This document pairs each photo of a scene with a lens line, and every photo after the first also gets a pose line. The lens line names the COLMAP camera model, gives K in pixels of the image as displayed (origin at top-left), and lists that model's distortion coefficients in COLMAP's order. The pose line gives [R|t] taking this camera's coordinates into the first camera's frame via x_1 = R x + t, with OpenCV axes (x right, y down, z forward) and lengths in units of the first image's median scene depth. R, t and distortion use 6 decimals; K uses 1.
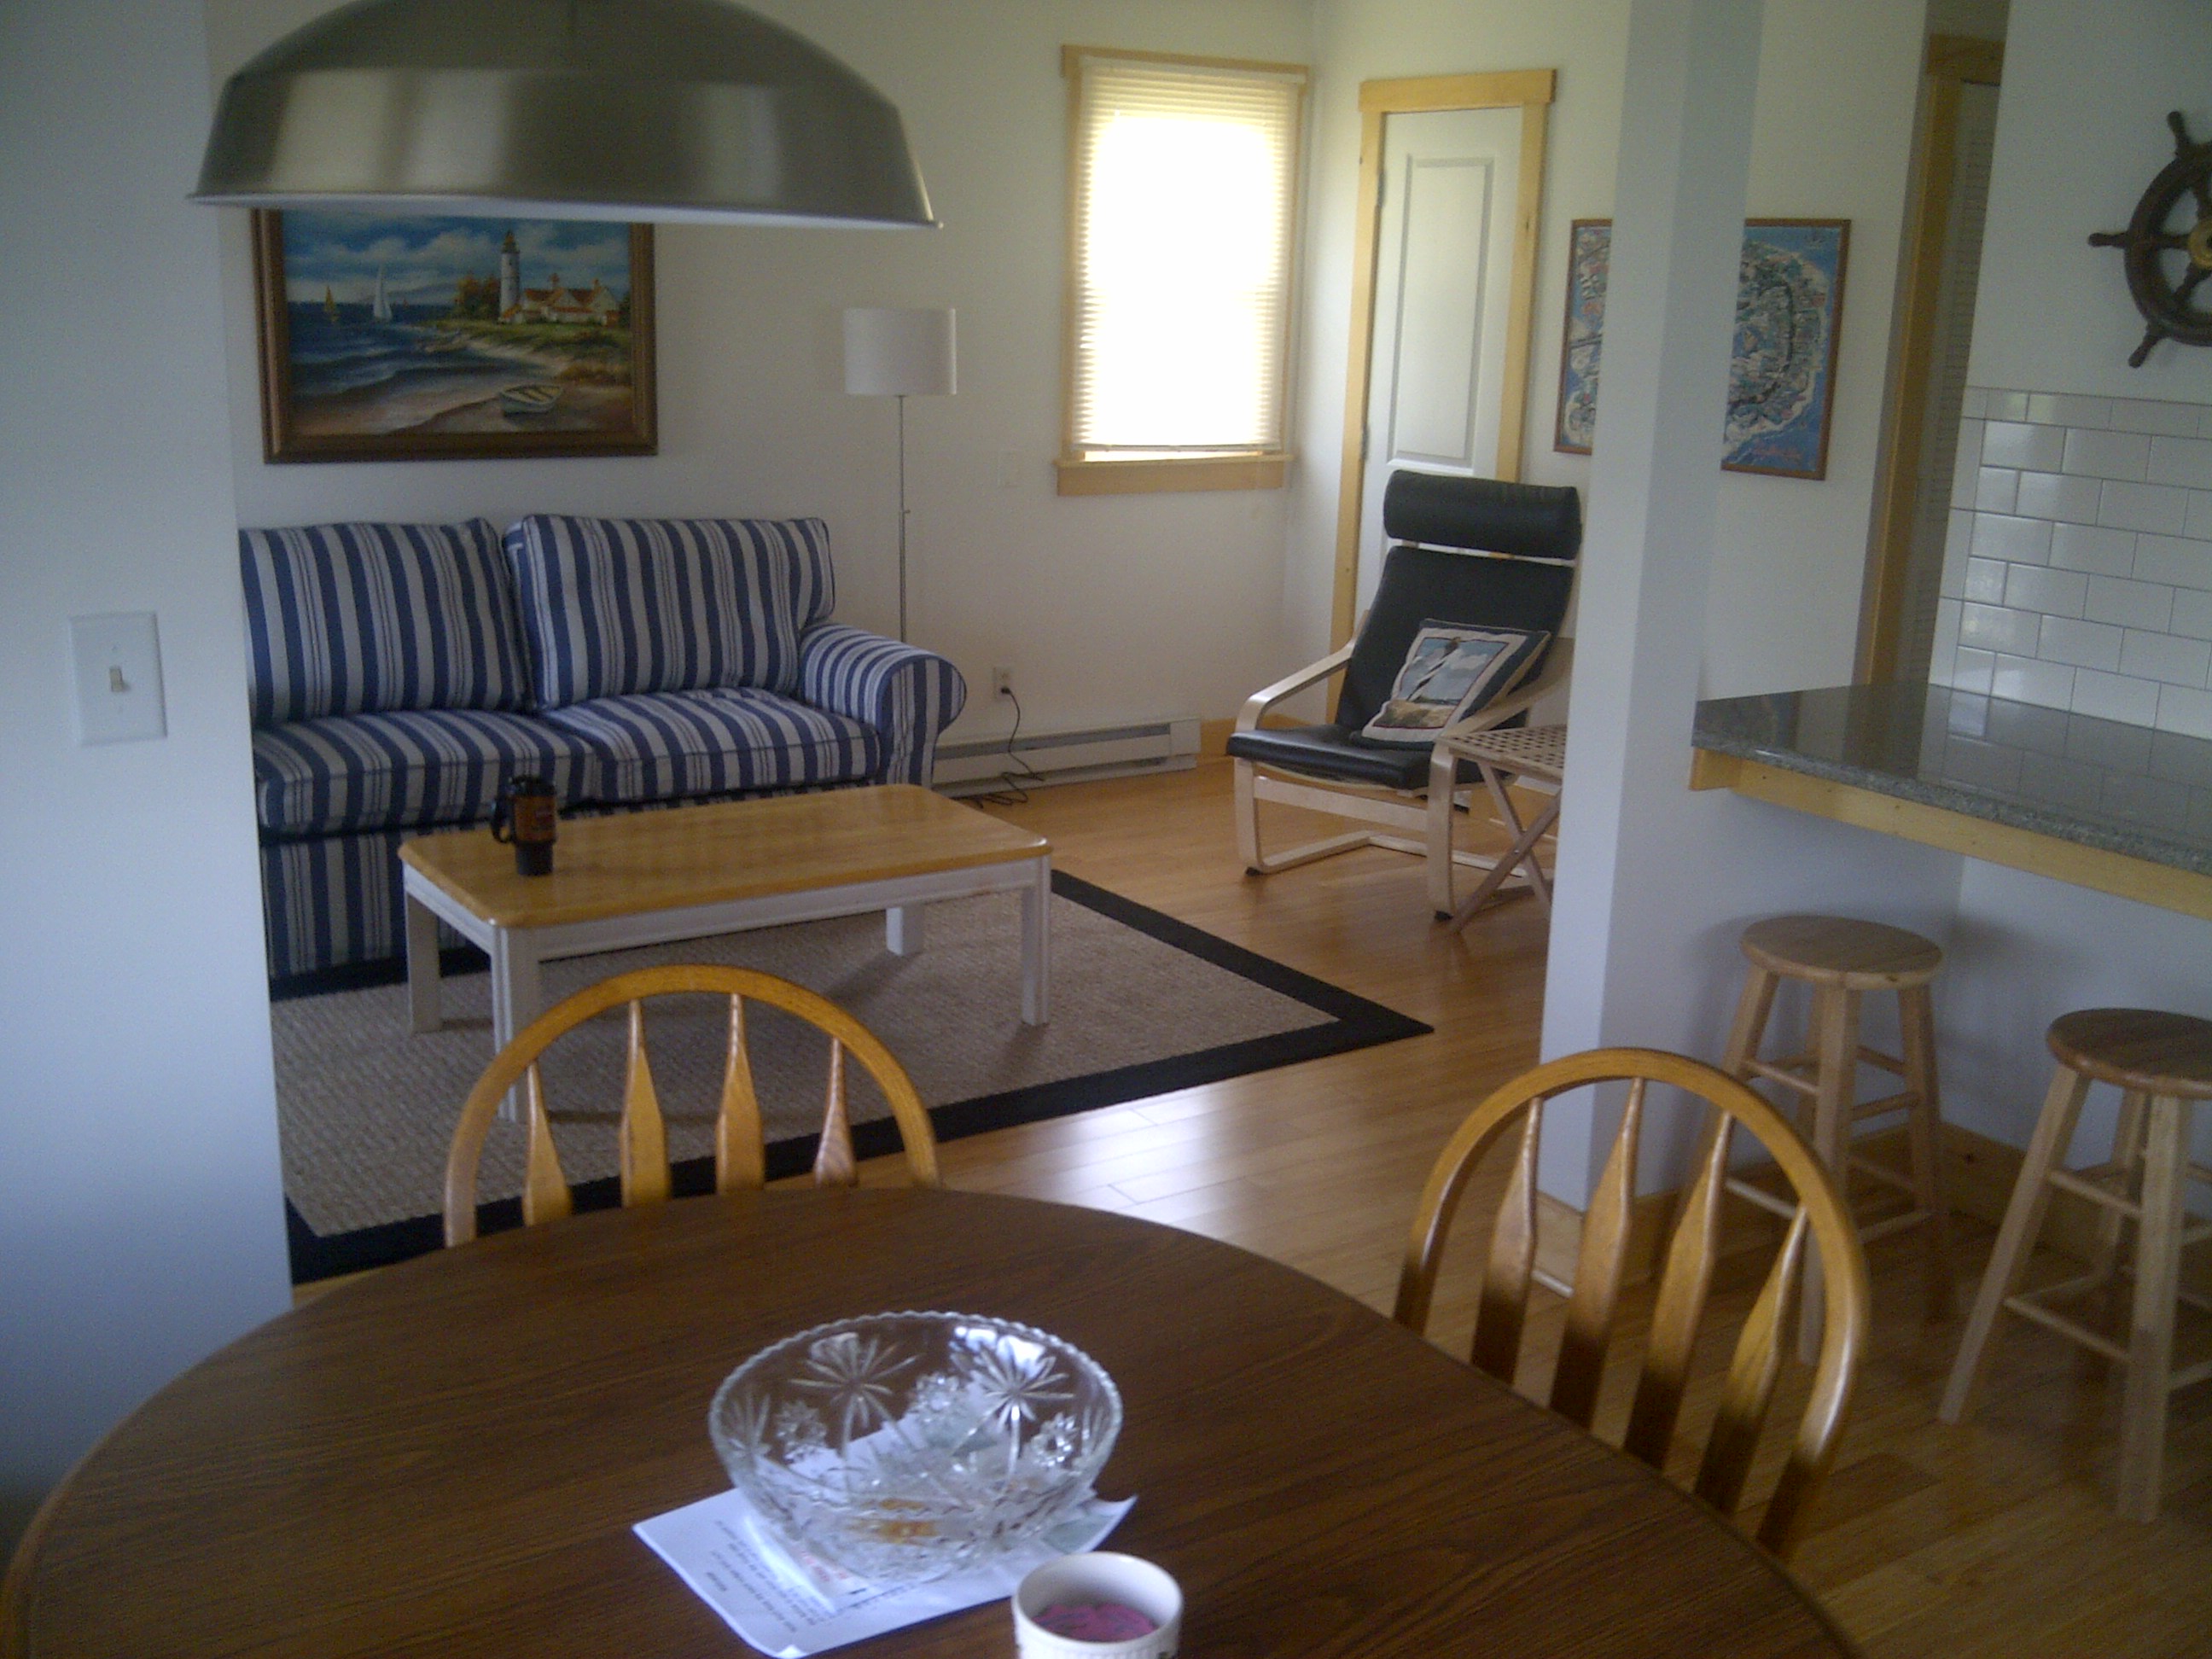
lens RADIAL K [[2200.4, 0, 1106.0], [0, 2200.4, 829.5], [0, 0, 1]] dist [0.112055, -0.421448]
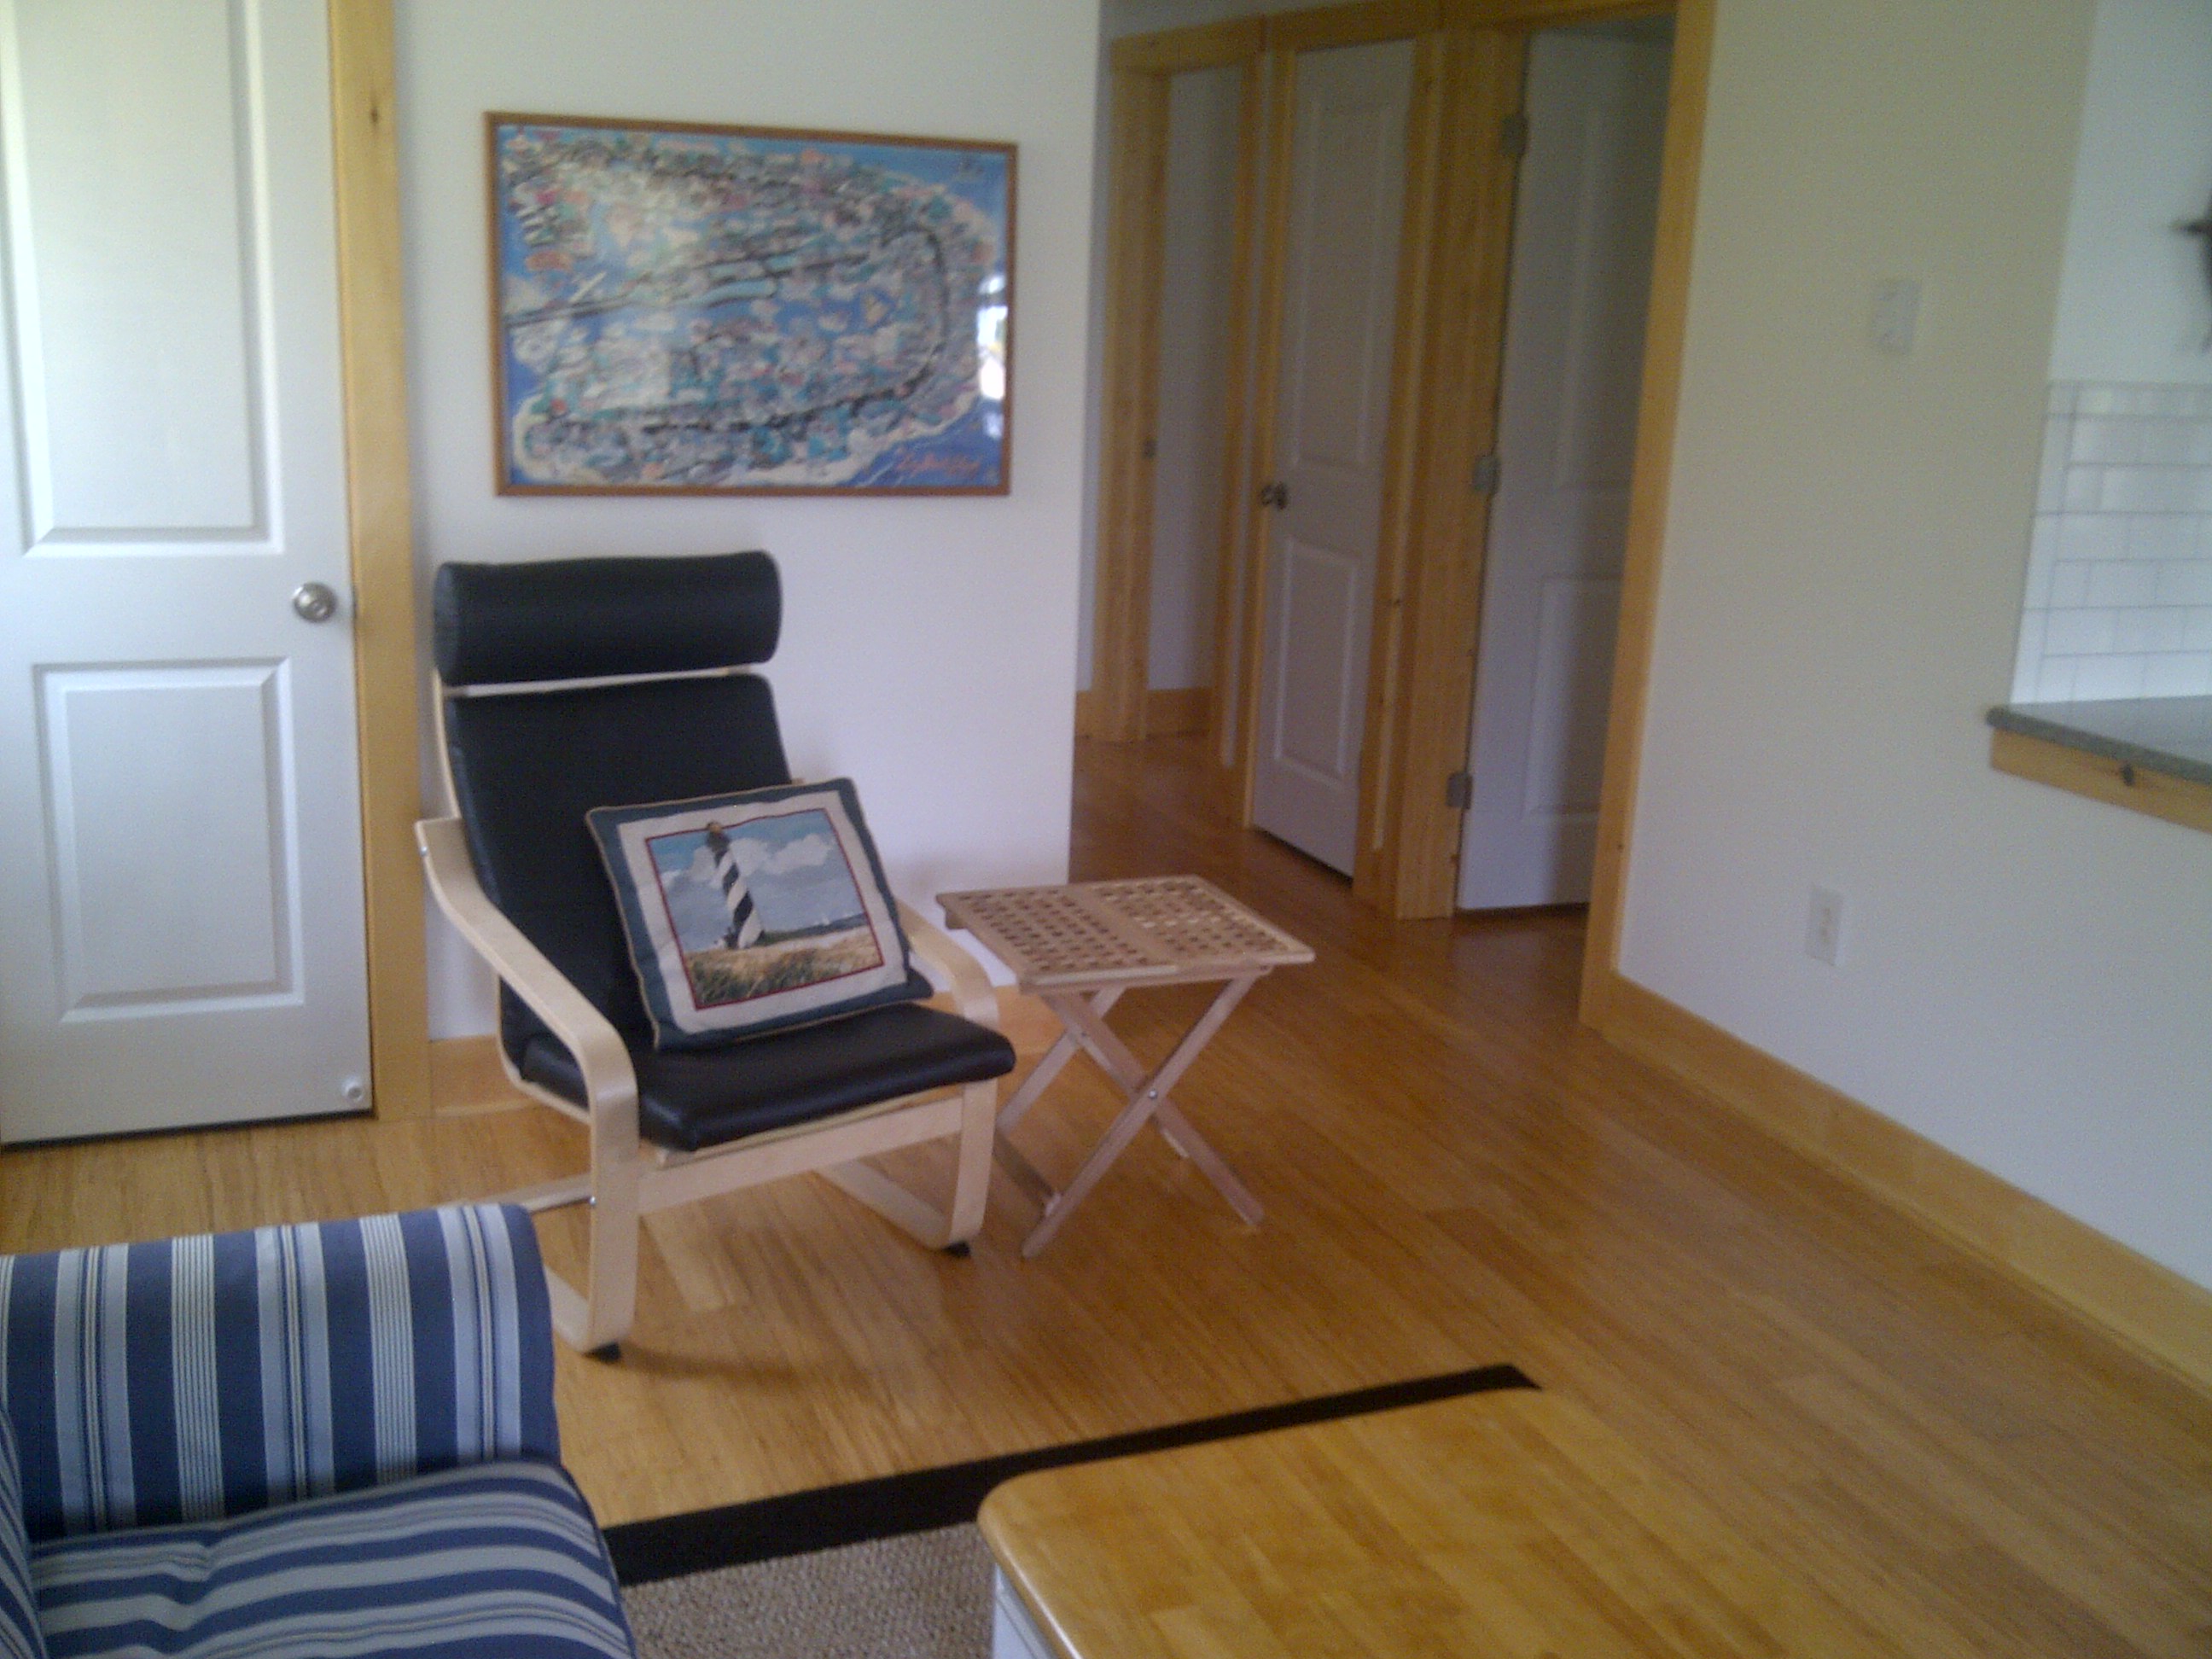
lens RADIAL K [[2200.4, 0, 1106.0], [0, 2200.4, 829.5], [0, 0, 1]] dist [0.112055, -0.421448]
pose [[0.198948, -0.264639, 0.943603, -0.401508], [0.207602, 0.952379, 0.223330, -0.205704], [-0.957769, 0.151463, 0.244413, 0.785175]]
